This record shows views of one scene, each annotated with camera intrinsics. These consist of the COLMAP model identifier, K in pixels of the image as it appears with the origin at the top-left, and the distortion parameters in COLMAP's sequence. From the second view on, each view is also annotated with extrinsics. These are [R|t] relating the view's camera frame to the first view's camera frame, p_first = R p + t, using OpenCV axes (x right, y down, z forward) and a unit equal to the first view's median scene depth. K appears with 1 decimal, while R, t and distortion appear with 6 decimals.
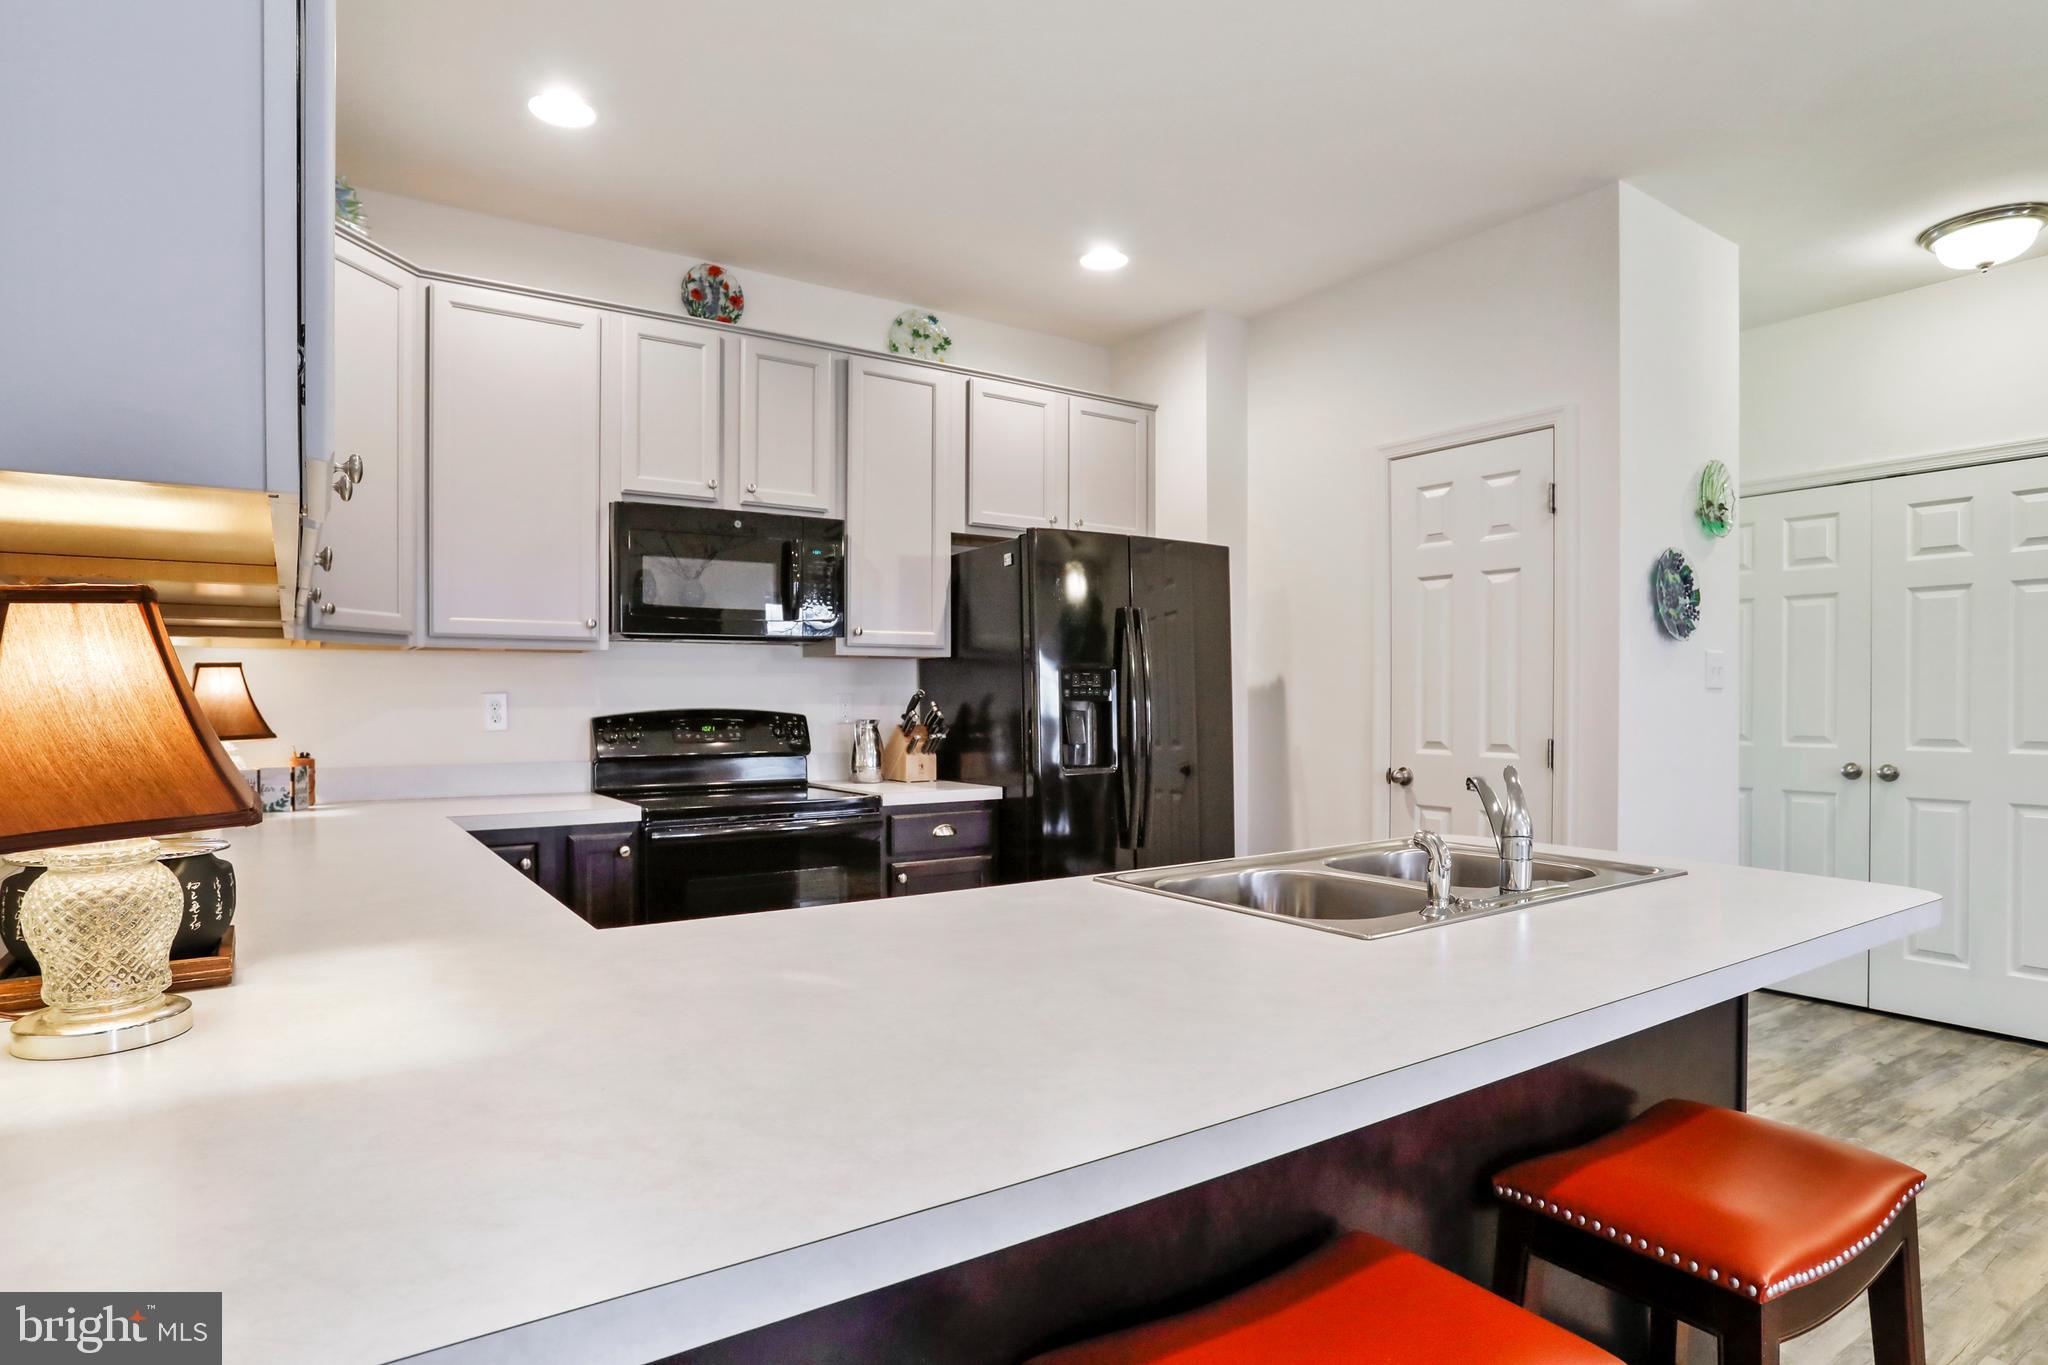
lens RADIAL K [[1126.6, 0, 1042.6], [0, 1126.6, 707.2], [0, 0, 1]] dist [-0.033312, 0.016013]
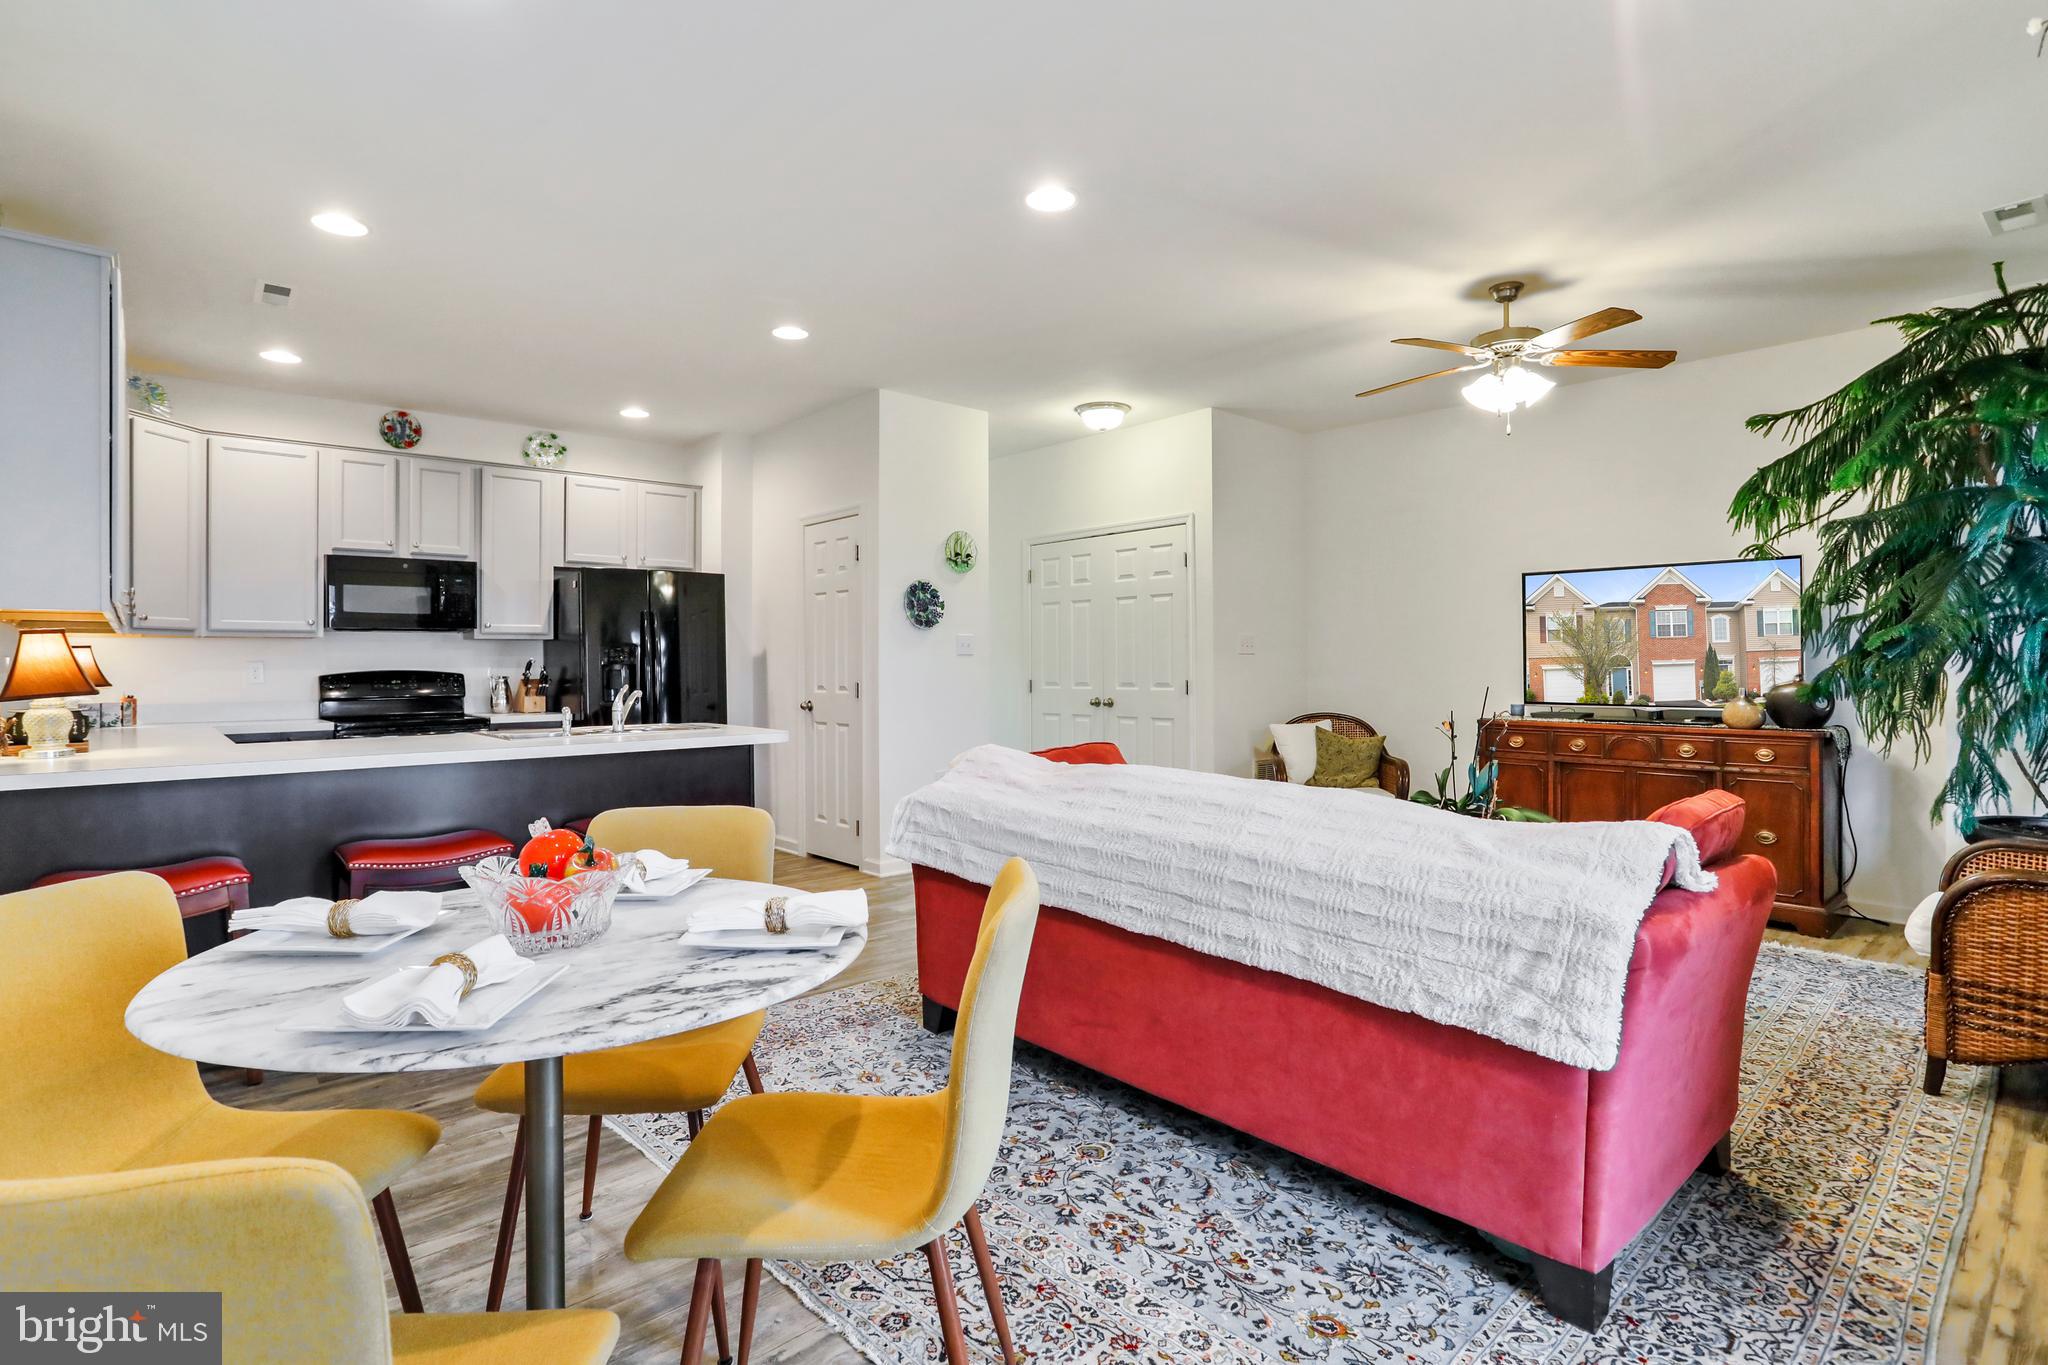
lens RADIAL K [[1015.0, 0, 1007.9], [0, 1015.0, 657.0], [0, 0, 1]] dist [-0.038340, 0.023770]
pose [[0.993712, -0.006180, 0.111793, 0.473909], [0.008561, 0.999746, -0.020828, 0.021557], [-0.111636, 0.021654, 0.993513, -0.647262]]
